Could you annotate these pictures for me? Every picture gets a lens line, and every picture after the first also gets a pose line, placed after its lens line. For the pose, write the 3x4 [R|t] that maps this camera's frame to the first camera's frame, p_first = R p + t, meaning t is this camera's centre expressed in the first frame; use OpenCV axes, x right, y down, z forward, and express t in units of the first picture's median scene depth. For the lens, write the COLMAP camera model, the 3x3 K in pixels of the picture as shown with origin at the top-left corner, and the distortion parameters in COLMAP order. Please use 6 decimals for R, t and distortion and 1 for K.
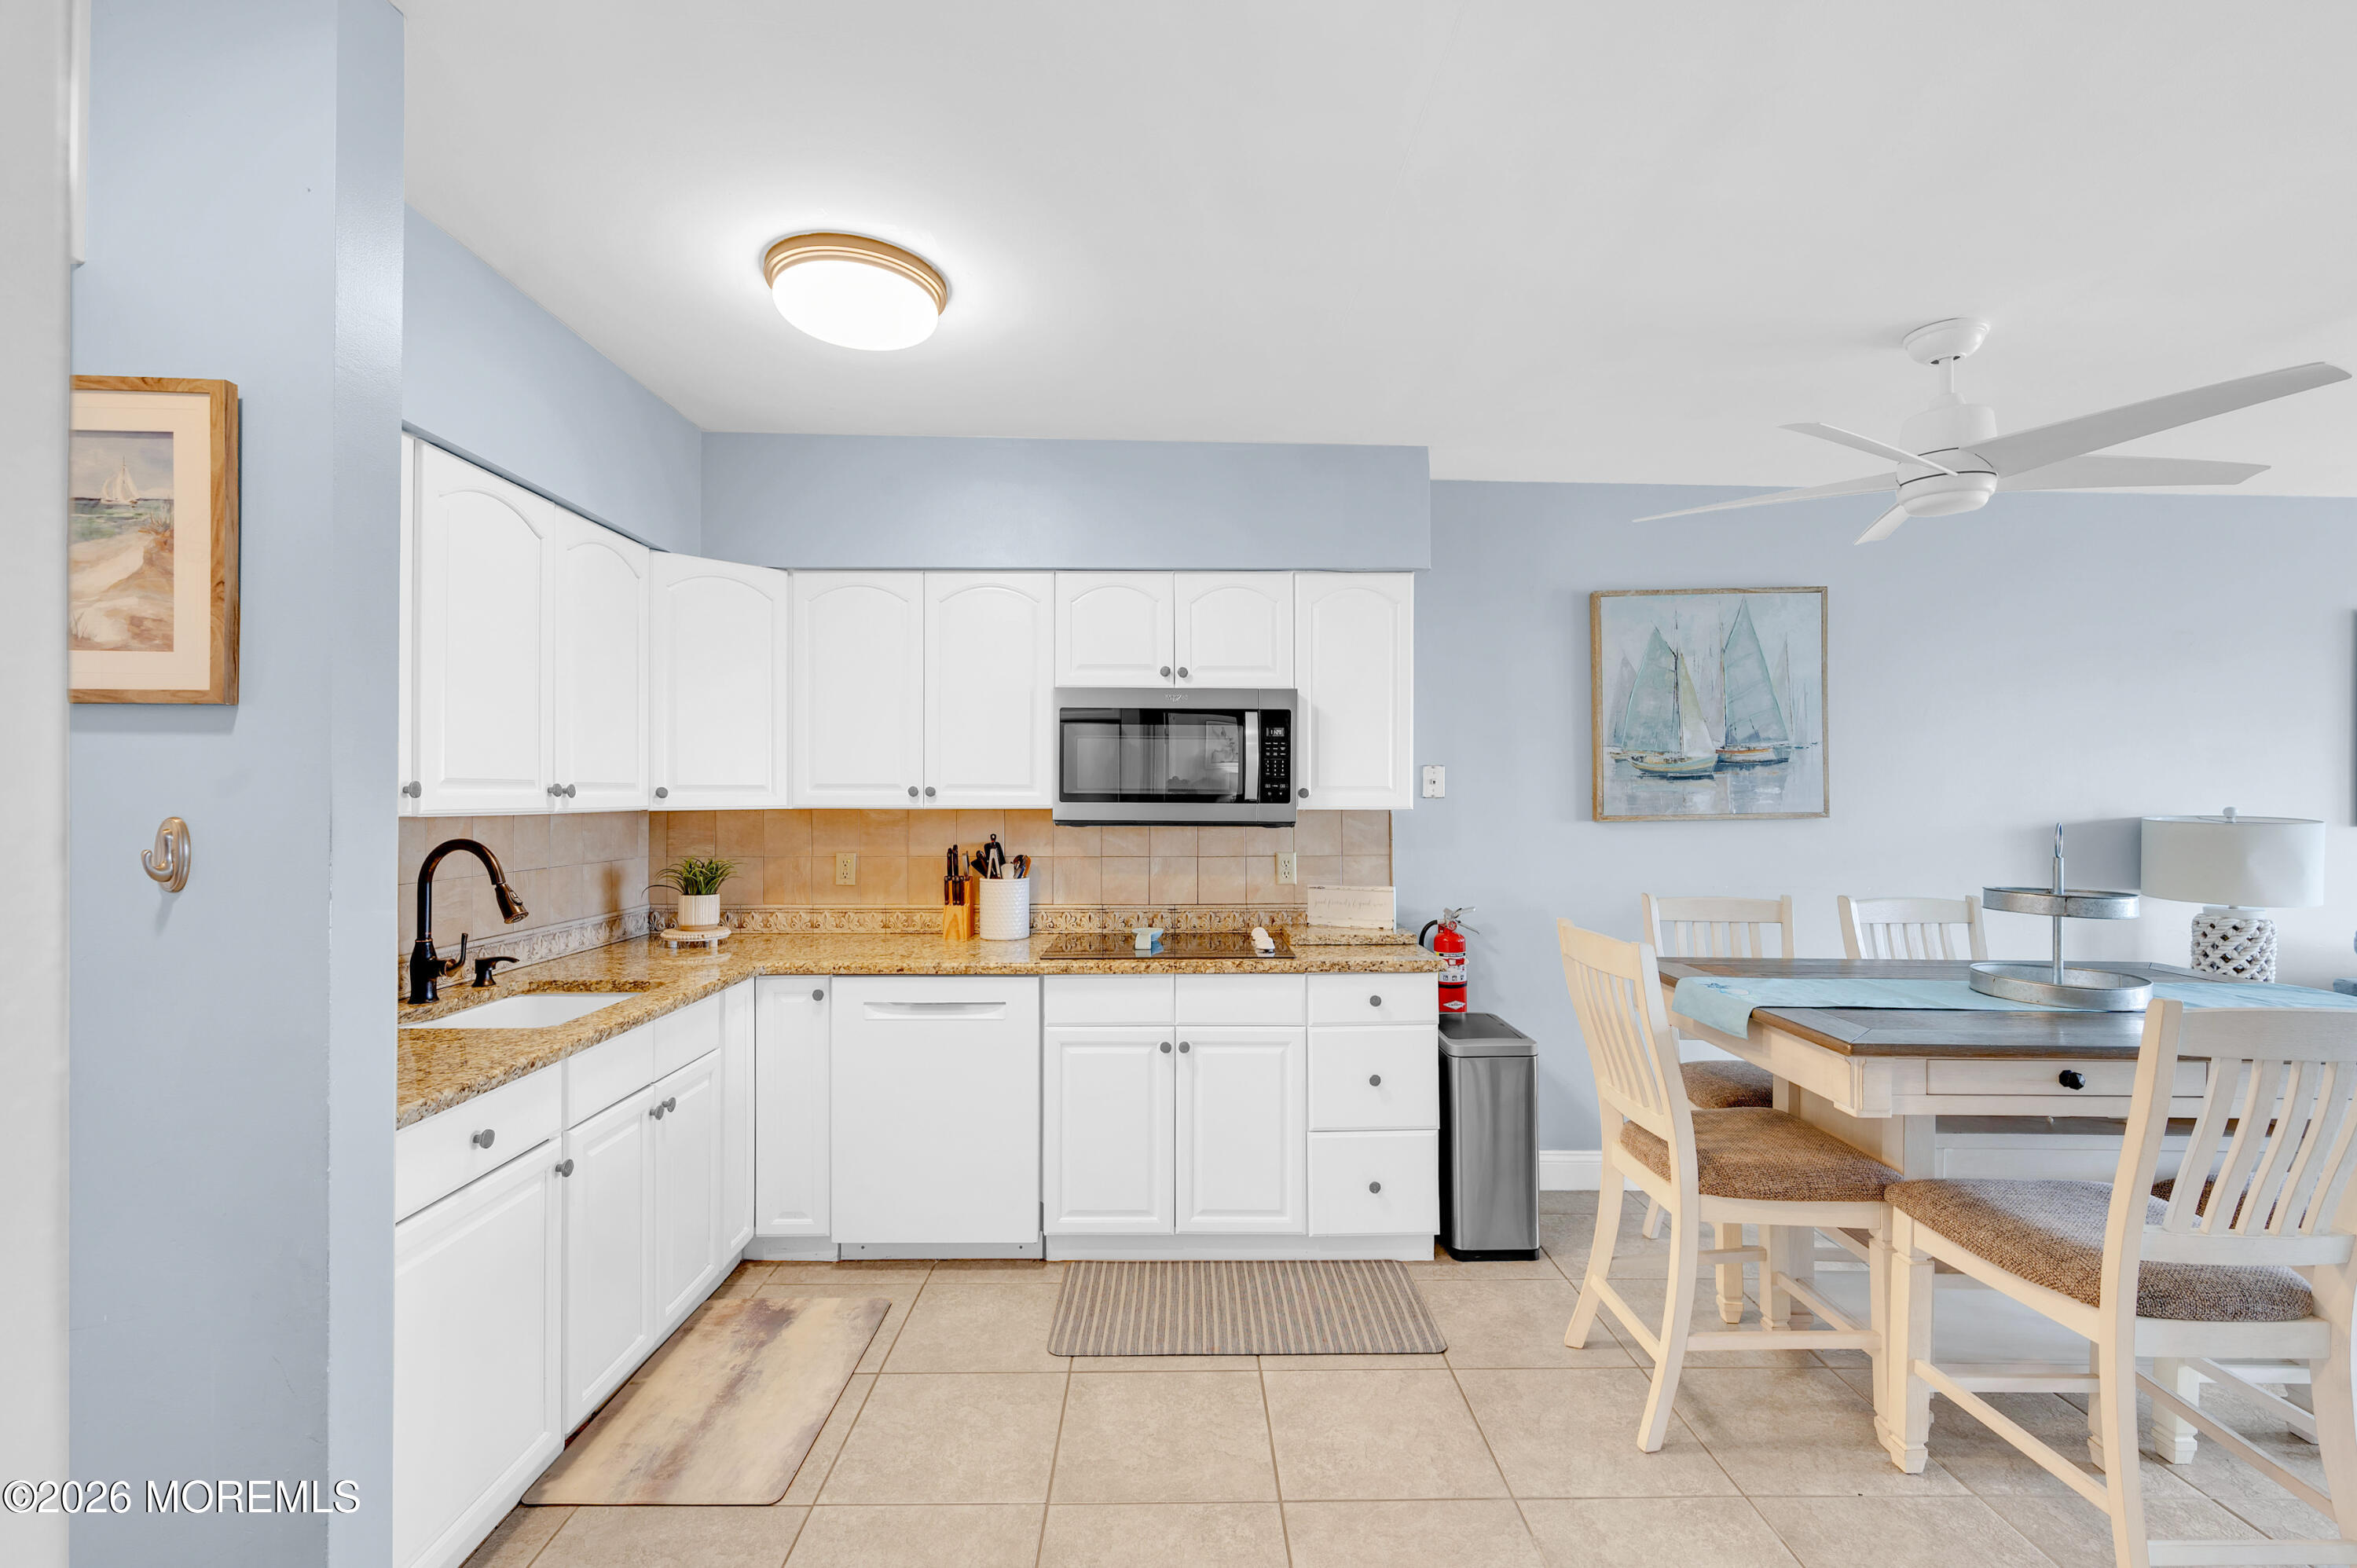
lens RADIAL K [[1063.1, 0, 1178.5], [0, 1063.1, 784.0], [0, 0, 1]] dist [-0.002434, -0.000181]
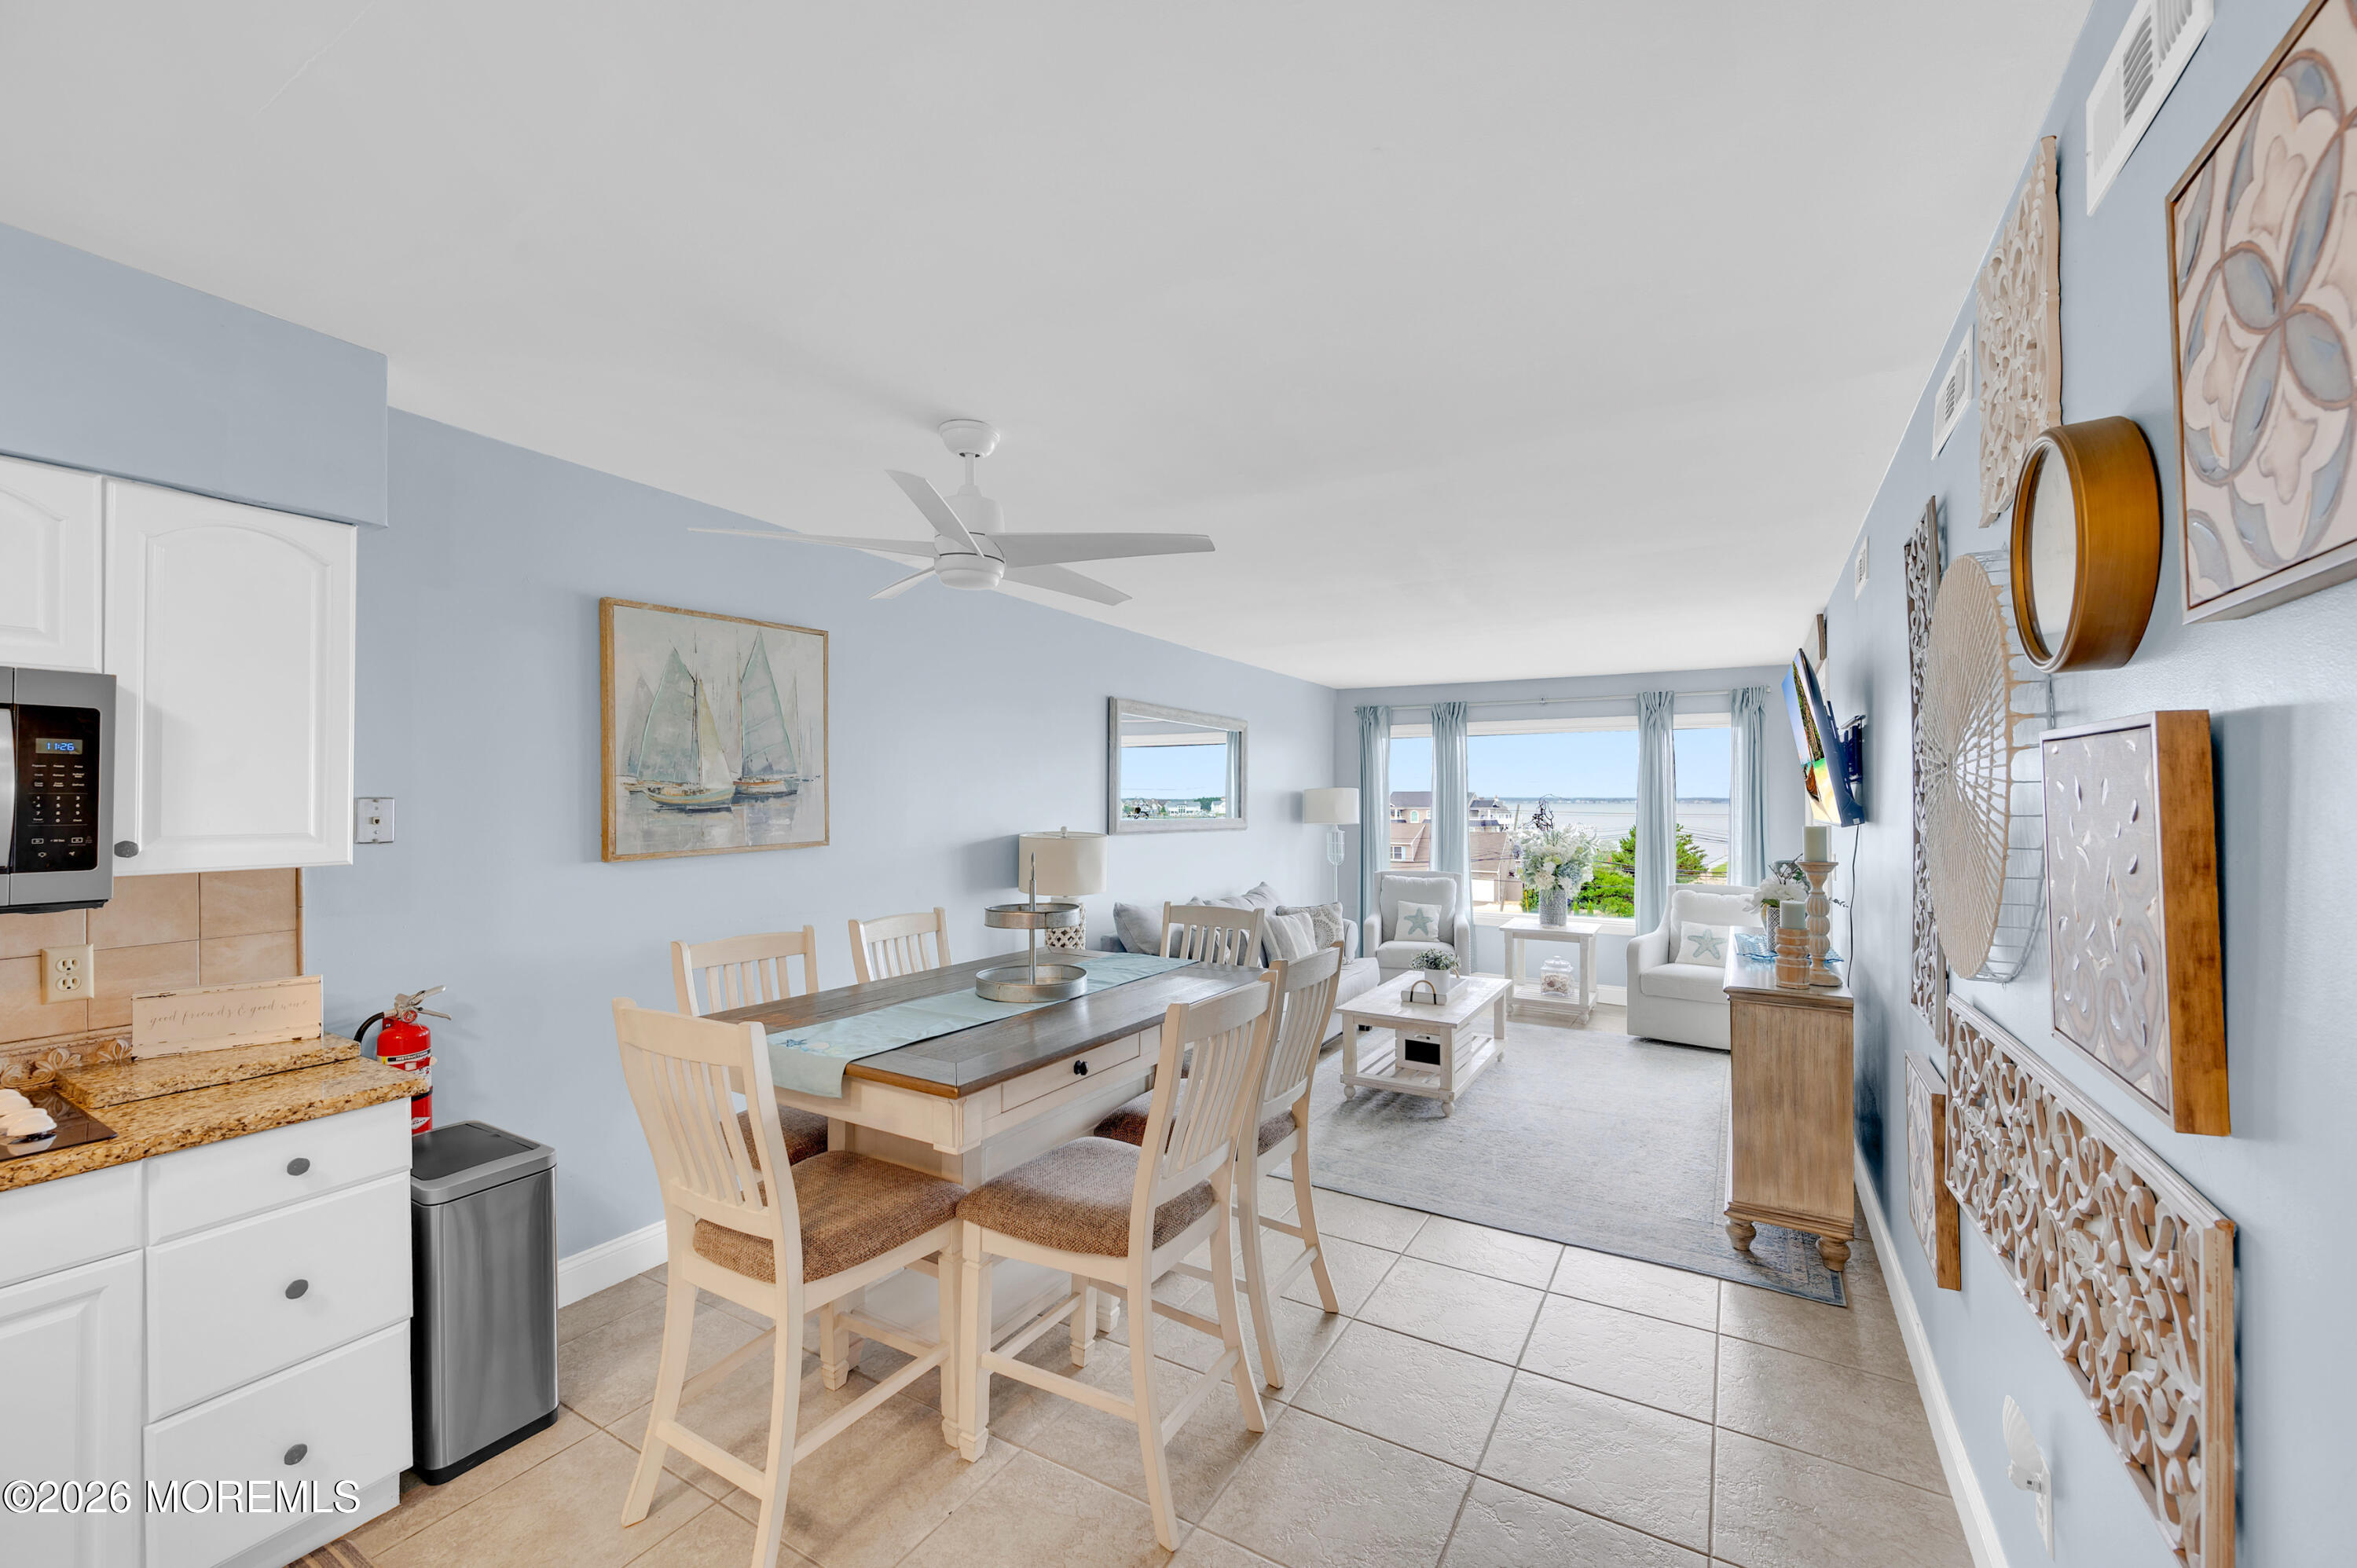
lens RADIAL K [[954.7, 0, 1185.2], [0, 954.7, 787.9], [0, 0, 1]] dist [-0.000695, 0.000103]
pose [[0.521366, 0.008388, 0.853292, -0.032185], [-0.008074, 0.999955, -0.004896, -0.029621], [-0.853295, -0.004337, 0.521411, 0.219069]]
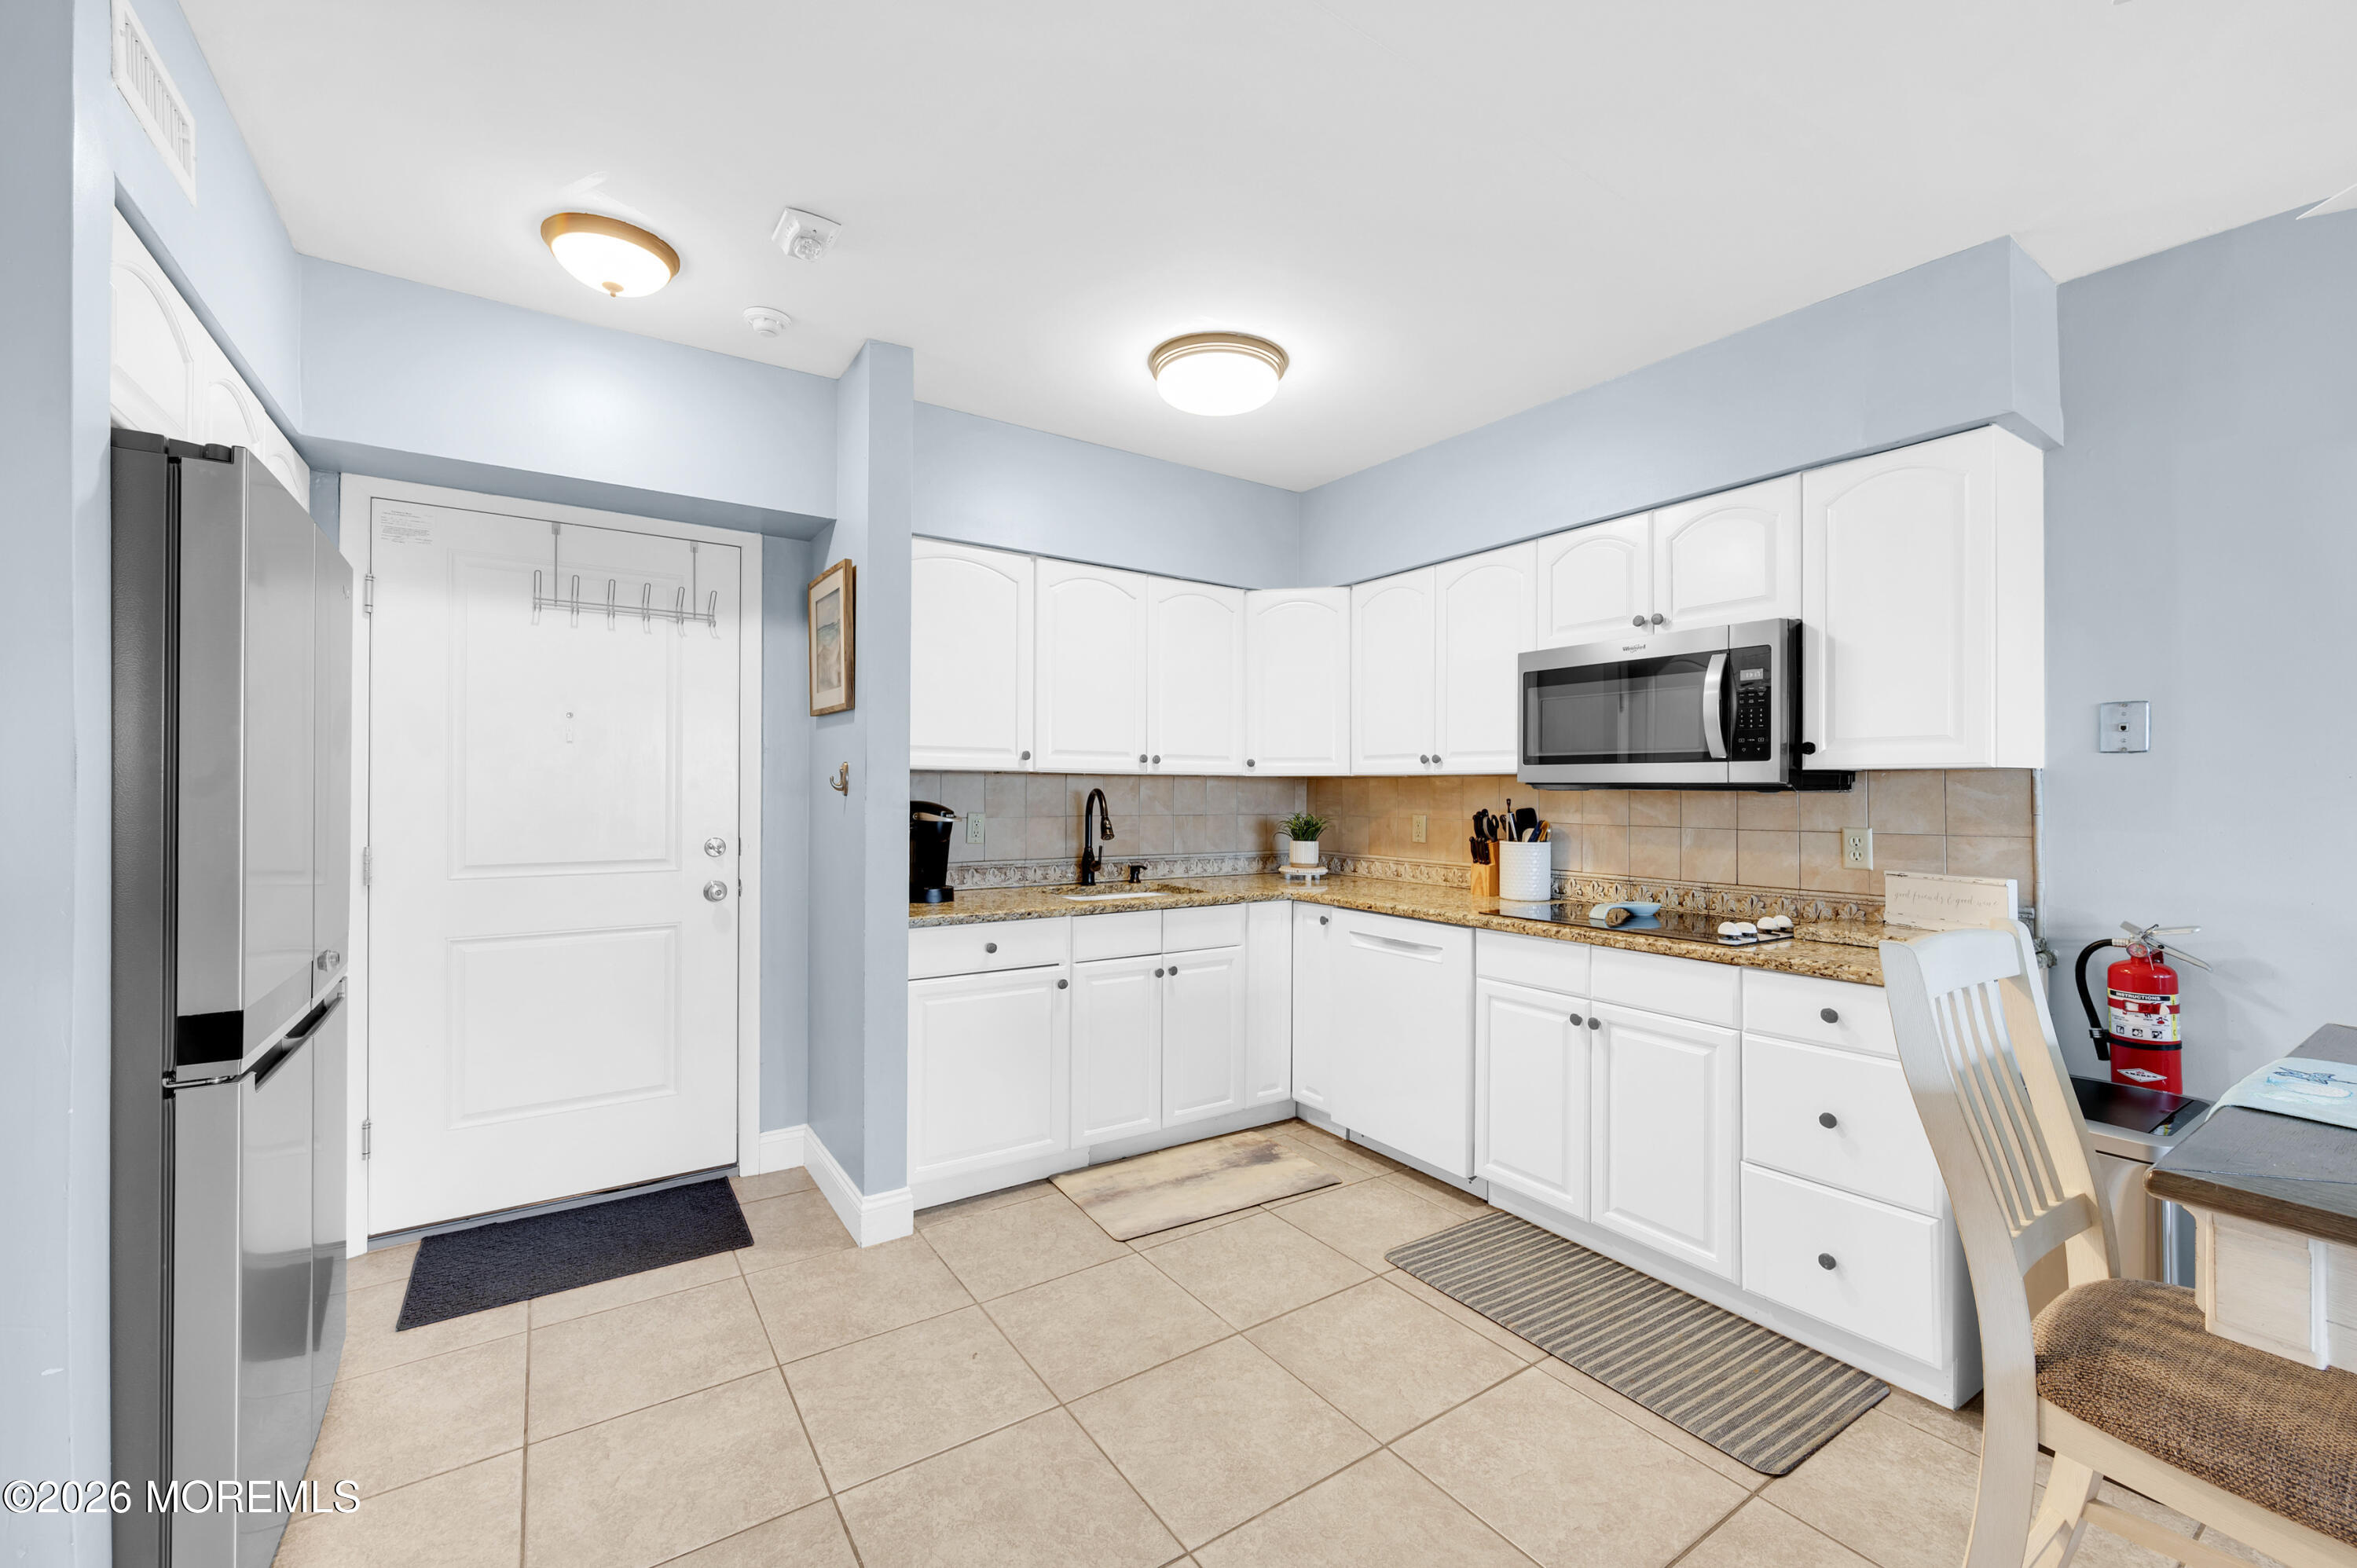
lens RADIAL K [[954.7, 0, 1185.2], [0, 954.7, 787.9], [0, 0, 1]] dist [-0.000695, 0.000103]
pose [[0.537609, -0.002459, -0.843191, 0.485839], [0.003175, 0.999995, -0.000892, 0.038647], [0.843188, -0.002197, 0.537614, 0.234990]]
